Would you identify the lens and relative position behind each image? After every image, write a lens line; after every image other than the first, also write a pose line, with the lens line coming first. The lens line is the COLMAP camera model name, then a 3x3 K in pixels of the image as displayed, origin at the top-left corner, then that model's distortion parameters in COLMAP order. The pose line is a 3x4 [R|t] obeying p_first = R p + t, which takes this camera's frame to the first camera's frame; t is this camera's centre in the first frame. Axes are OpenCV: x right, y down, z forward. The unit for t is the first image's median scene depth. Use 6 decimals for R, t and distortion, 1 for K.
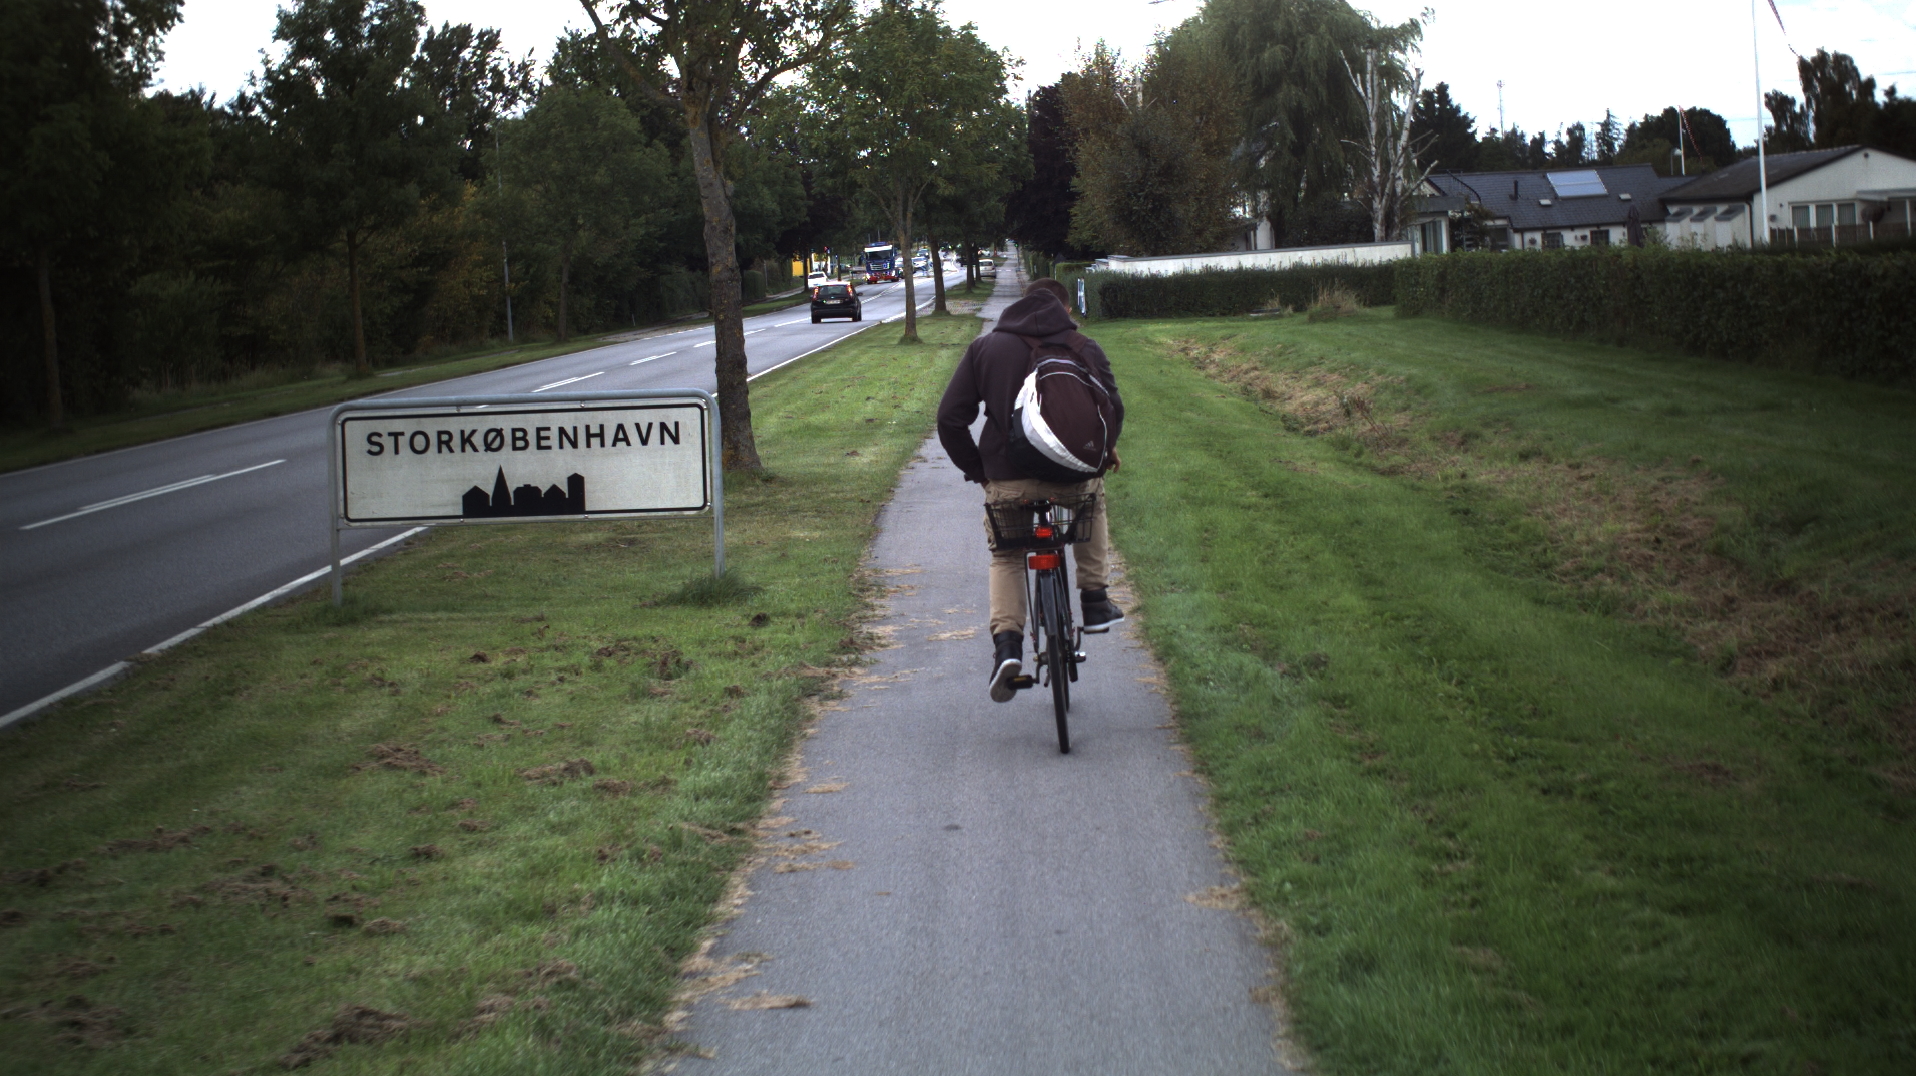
lens RADIAL K [[3460.3, 0, 961.7], [0, 3460.3, 538.0], [0, 0, 1]] dist [-0.205227, 0.000000]
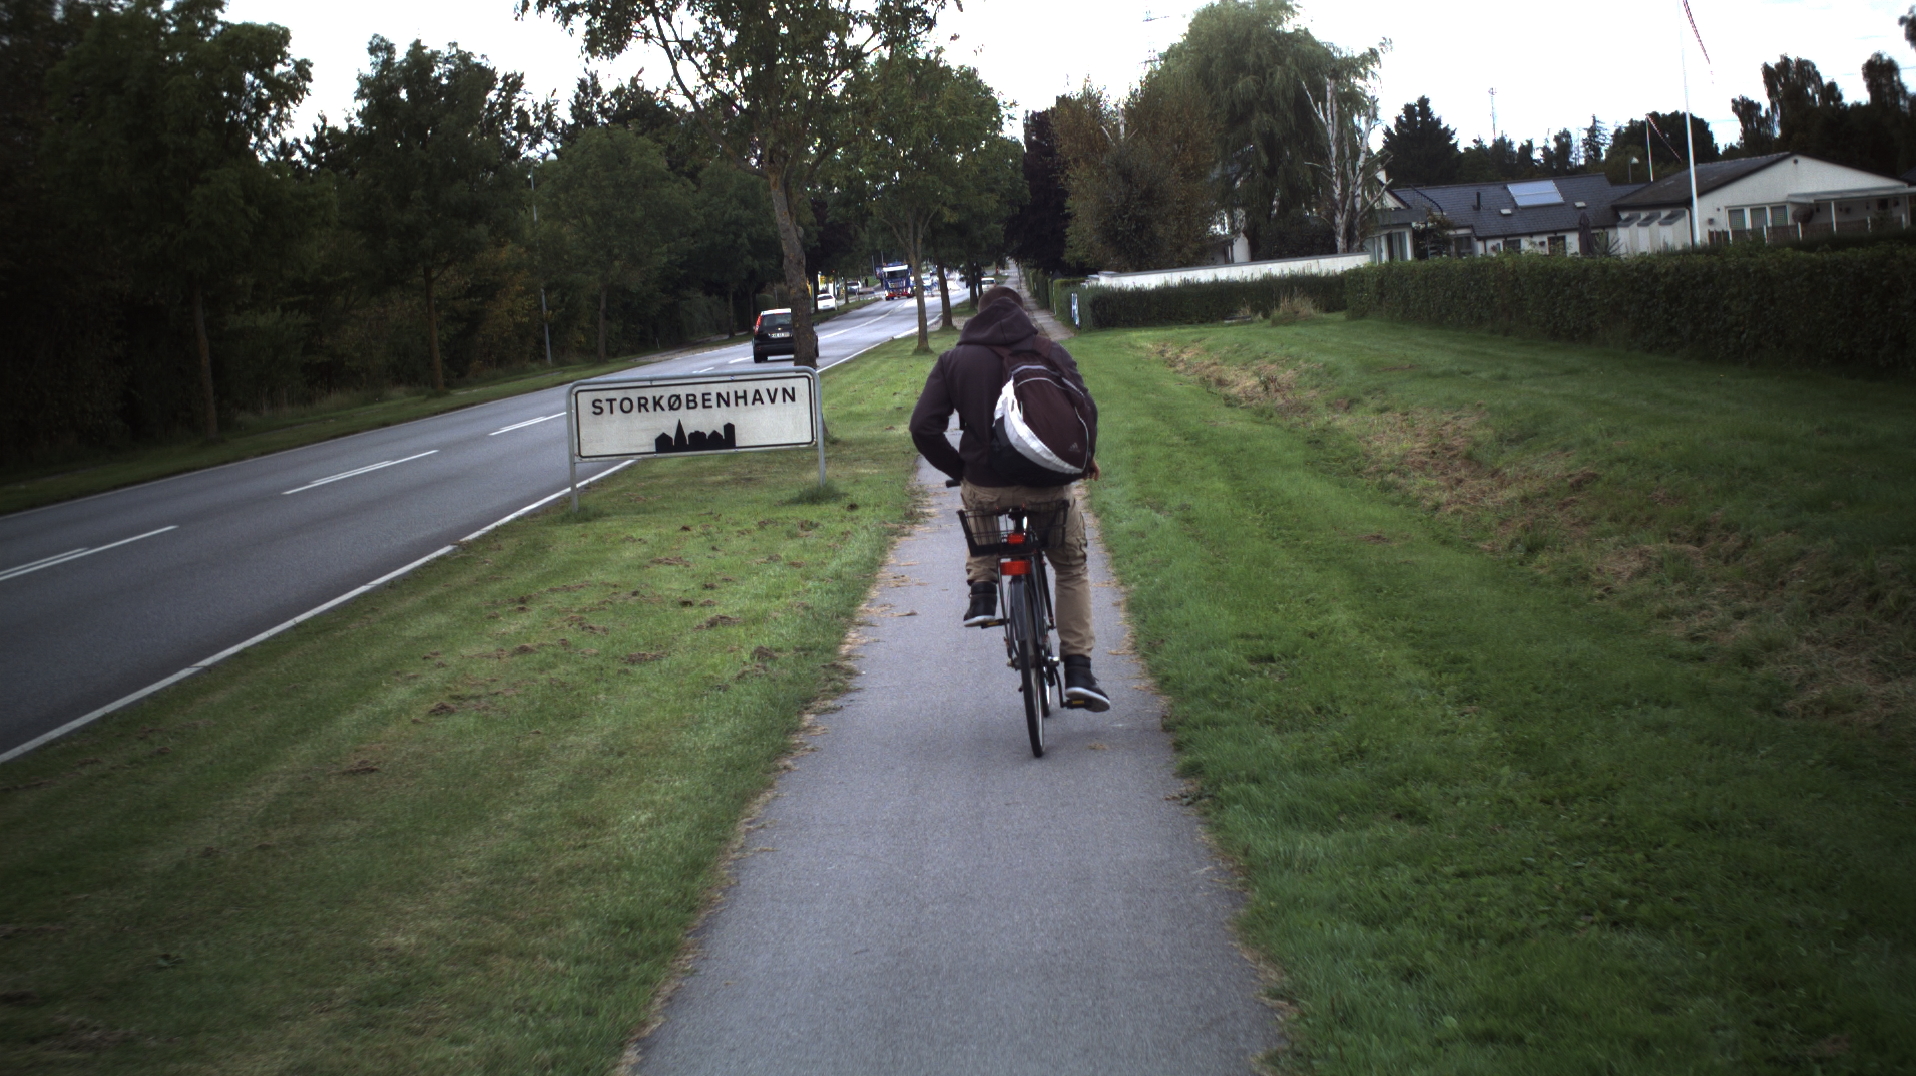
lens RADIAL K [[3460.3, 0, 961.0], [0, 3460.3, 535.4], [0, 0, 1]] dist [-0.205227, 0.000000]
pose [[0.999685, -0.024952, -0.002639, -0.000780], [0.024935, 0.999669, -0.006283, 0.009286], [0.002795, 0.006215, 0.999977, -0.117017]]
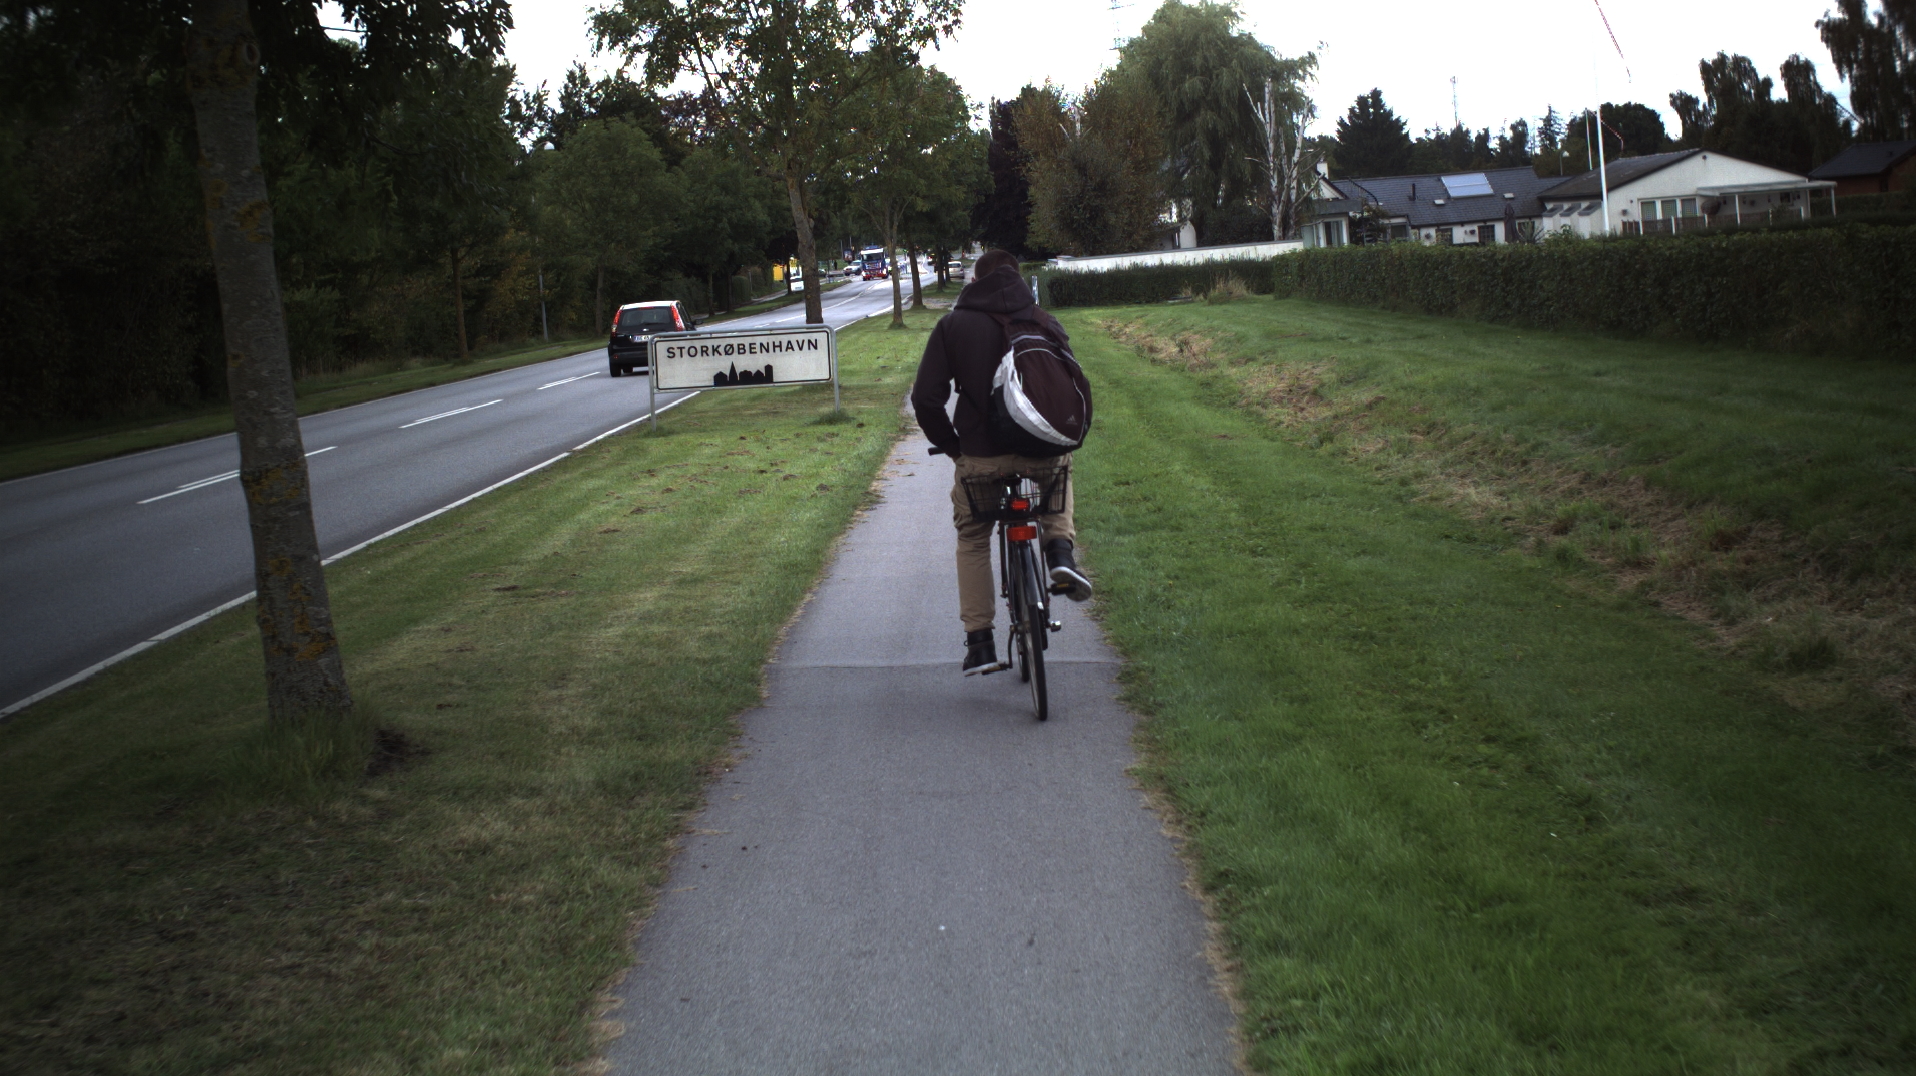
lens RADIAL K [[3460.3, 0, 952.7], [0, 3460.3, 539.0], [0, 0, 1]] dist [-0.205227, 0.000000]
pose [[0.999784, -0.020151, 0.005081, -0.002349], [0.020153, 0.999797, -0.000446, 0.019061], [-0.005071, 0.000548, 0.999987, -0.234144]]
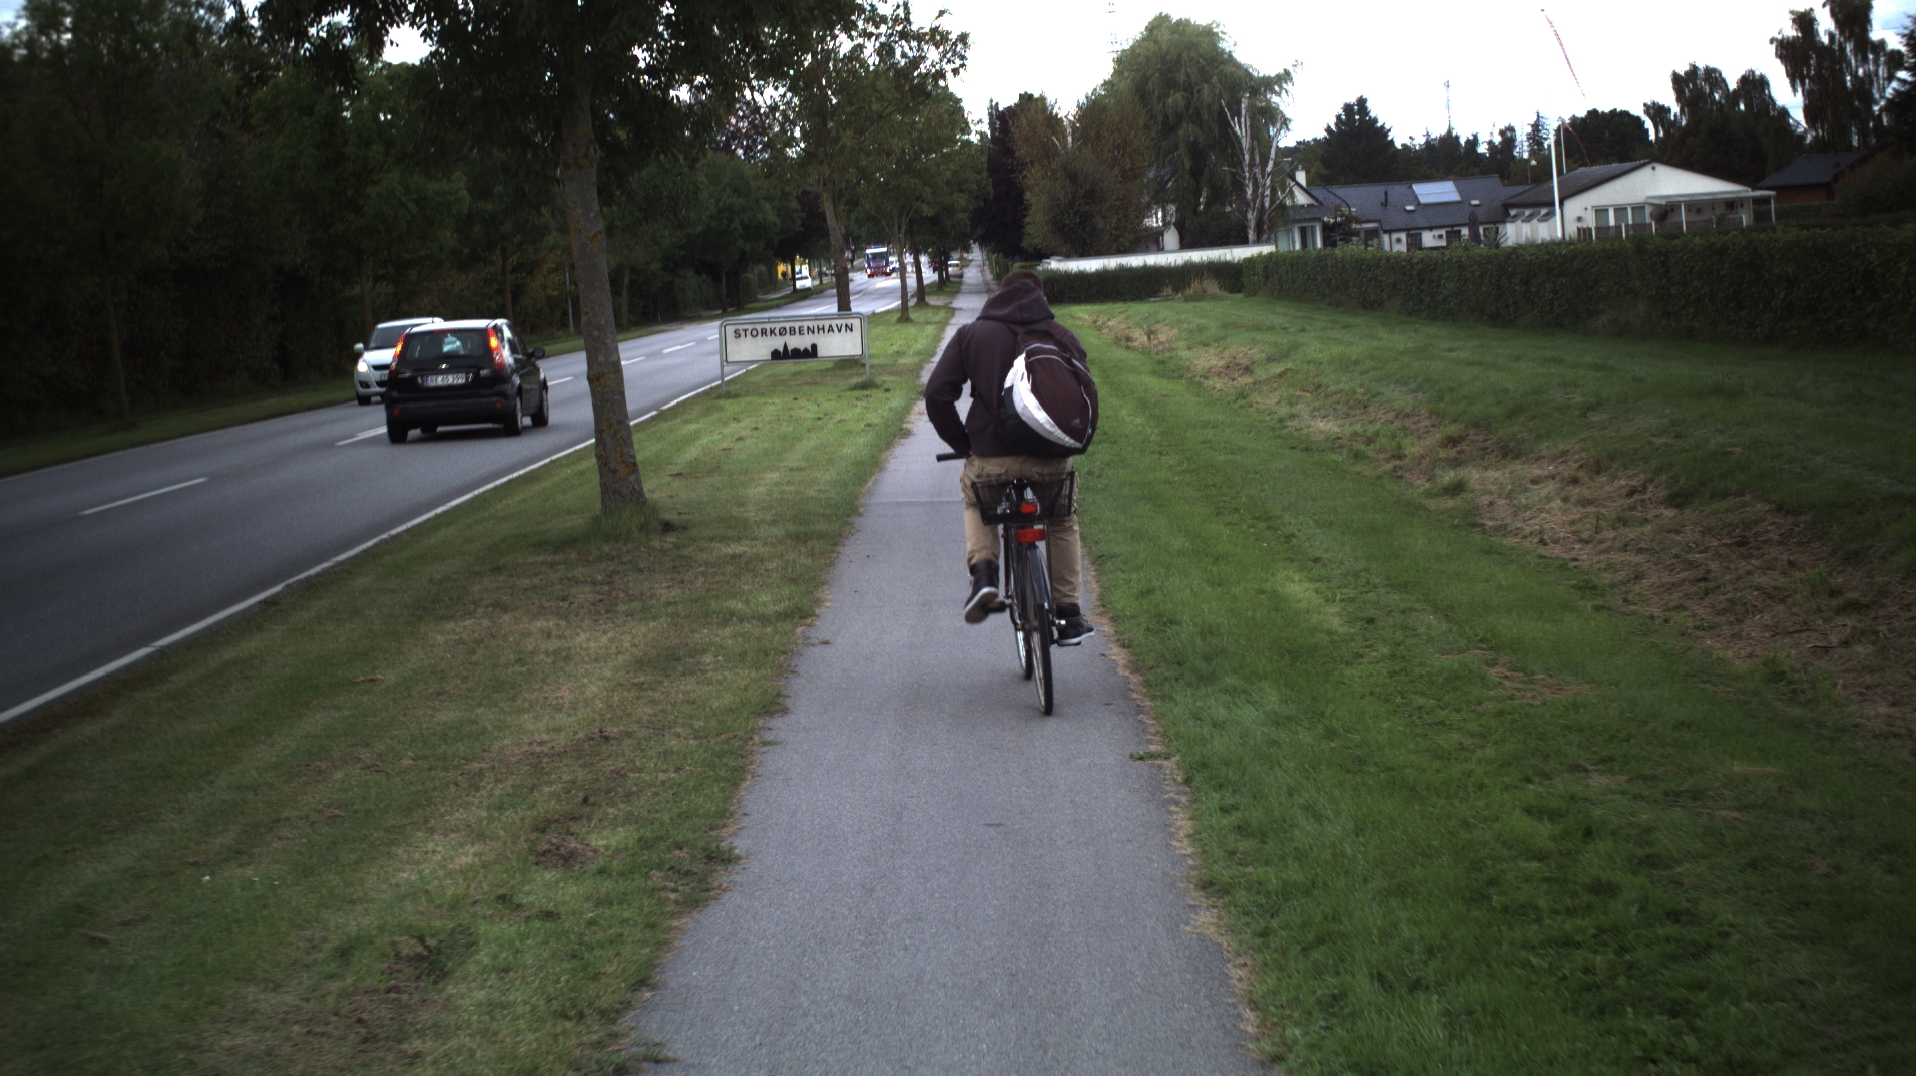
lens RADIAL K [[3460.3, 0, 959.5], [0, 3460.3, 538.4], [0, 0, 1]] dist [-0.205227, 0.000000]
pose [[0.999855, -0.014959, 0.008182, -0.004700], [0.014963, 0.999888, -0.000403, 0.028244], [-0.008175, 0.000525, 0.999966, -0.351552]]
